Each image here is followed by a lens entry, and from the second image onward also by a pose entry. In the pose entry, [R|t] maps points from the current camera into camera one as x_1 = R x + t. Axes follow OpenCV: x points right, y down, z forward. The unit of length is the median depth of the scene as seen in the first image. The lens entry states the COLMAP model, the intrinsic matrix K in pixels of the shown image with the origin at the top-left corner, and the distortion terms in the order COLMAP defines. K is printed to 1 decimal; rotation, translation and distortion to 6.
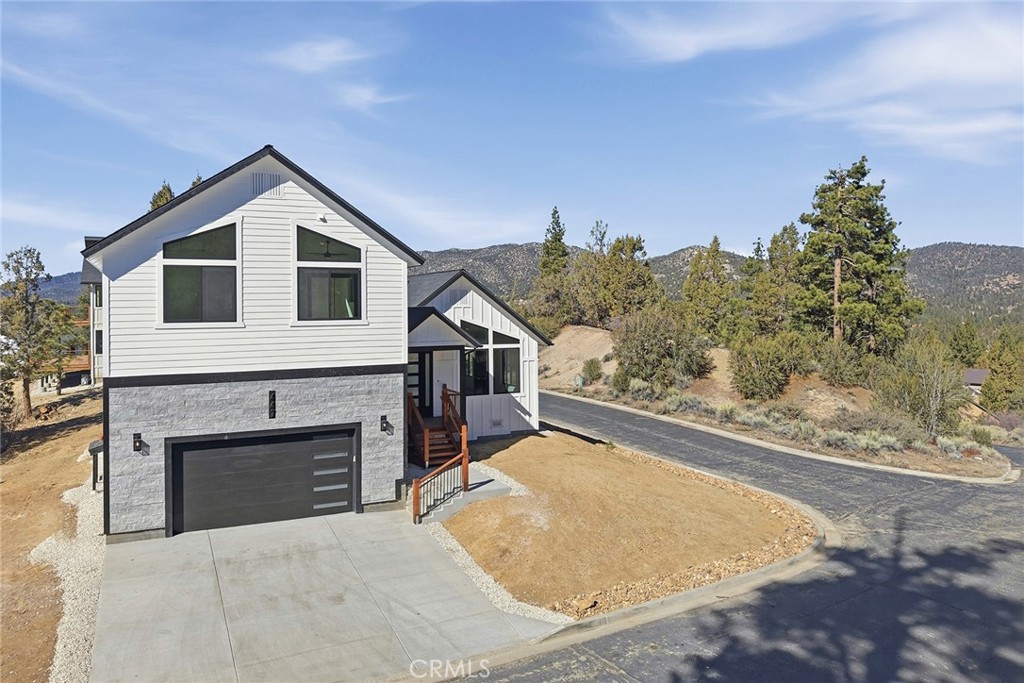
lens RADIAL K [[720.1, 0, 471.7], [0, 720.1, 302.5], [0, 0, 1]] dist [0.009474, -0.005801]
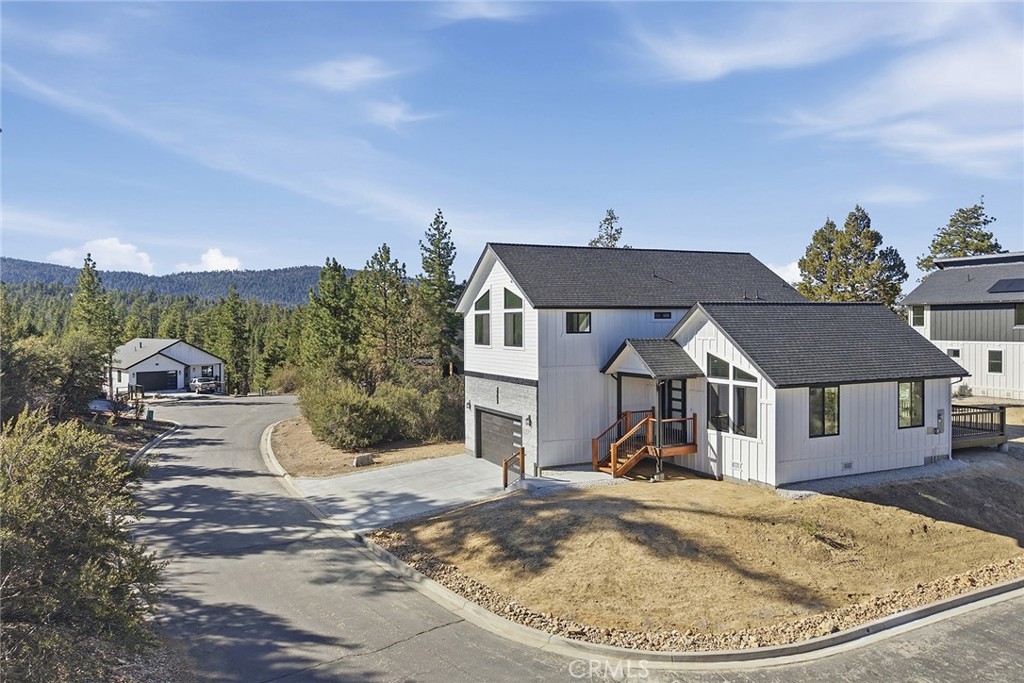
lens RADIAL K [[720.1, 0, 471.7], [0, 720.1, 302.5], [0, 0, 1]] dist [0.009474, -0.005801]
pose [[-0.021571, -0.025045, -0.999454, 1.349172], [0.010291, 0.999628, -0.025271, -0.031334], [0.999714, -0.010831, -0.021305, 0.944854]]
